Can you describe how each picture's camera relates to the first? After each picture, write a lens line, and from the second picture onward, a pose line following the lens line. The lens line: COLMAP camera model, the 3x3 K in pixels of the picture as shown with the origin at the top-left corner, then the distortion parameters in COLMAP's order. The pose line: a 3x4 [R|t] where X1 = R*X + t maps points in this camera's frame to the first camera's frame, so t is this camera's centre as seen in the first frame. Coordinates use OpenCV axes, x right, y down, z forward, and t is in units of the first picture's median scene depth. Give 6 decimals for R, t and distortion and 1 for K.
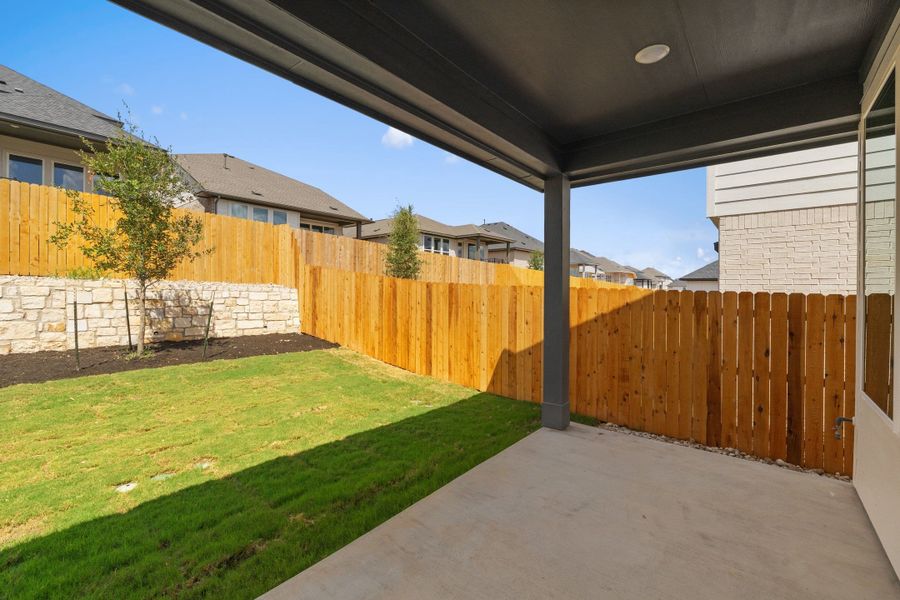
lens RADIAL K [[382.4, 0, 449.9], [0, 382.4, 287.3], [0, 0, 1]] dist [0.000603, 0.000080]
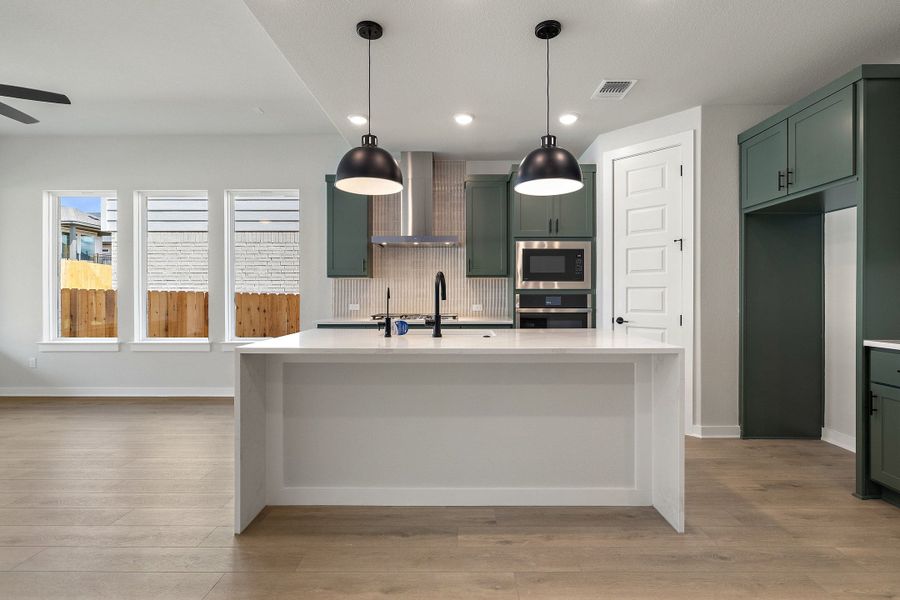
lens RADIAL K [[424.6, 0, 460.3], [0, 424.6, 296.7], [0, 0, 1]] dist [-0.004279, 0.000303]
pose [[0.775107, -0.008873, 0.631768, 0.550679], [0.000549, 0.999910, 0.013369, 0.011157], [-0.631830, -0.010016, 0.775042, -0.651463]]
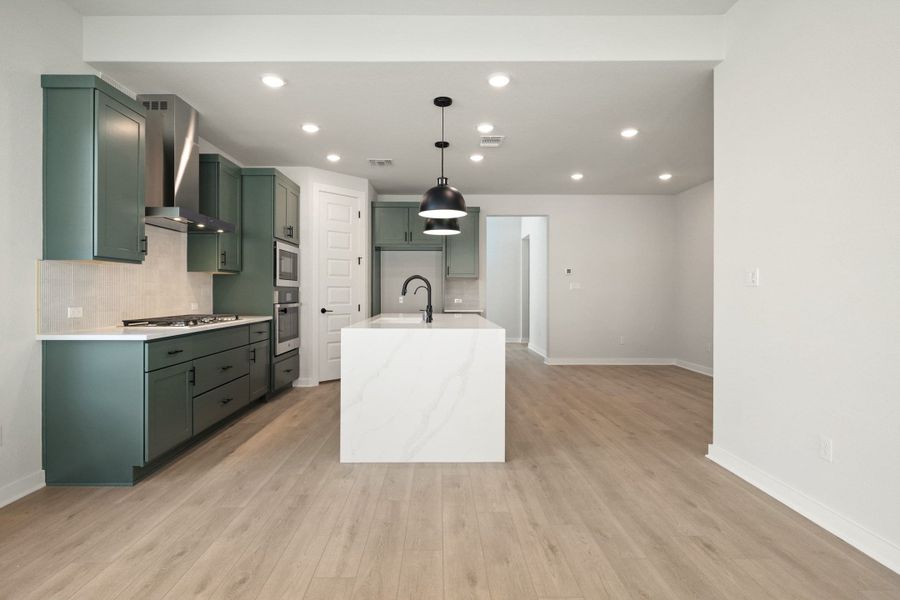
lens RADIAL K [[444.3, 0, 438.3], [0, 444.3, 292.9], [0, 0, 1]] dist [-0.000944, 0.000008]
pose [[-0.632828, -0.007576, 0.774255, 0.334375], [-0.010830, 0.999941, 0.000932, 0.014953], [-0.774217, -0.007795, -0.632873, -0.040976]]
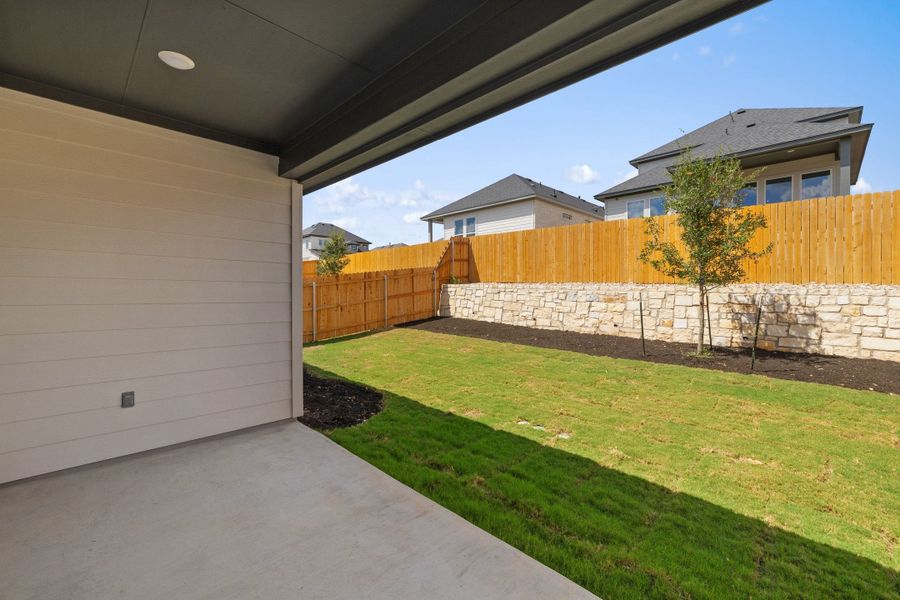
lens RADIAL K [[378.8, 0, 450.8], [0, 378.8, 294.9], [0, 0, 1]] dist [0.000532, 0.000287]
pose [[-0.095172, -0.000214, -0.995461, 0.284457], [0.005576, 0.999984, -0.000748, 0.005021], [0.995445, -0.005622, -0.095169, 0.358288]]
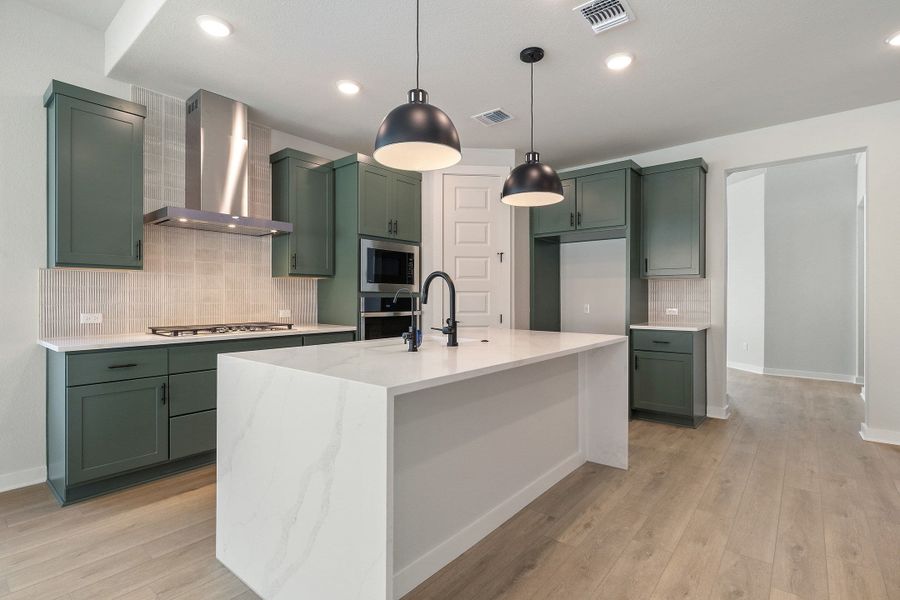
lens RADIAL K [[431.3, 0, 450.0], [0, 431.3, 300.0], [0, 0, 1]] dist [-0.001810, 0.000687]
pose [[0.005783, -0.011829, 0.999913, 0.445845], [-0.007578, 0.999901, 0.011873, 0.011897], [-0.999955, -0.007646, 0.005693, -0.370765]]
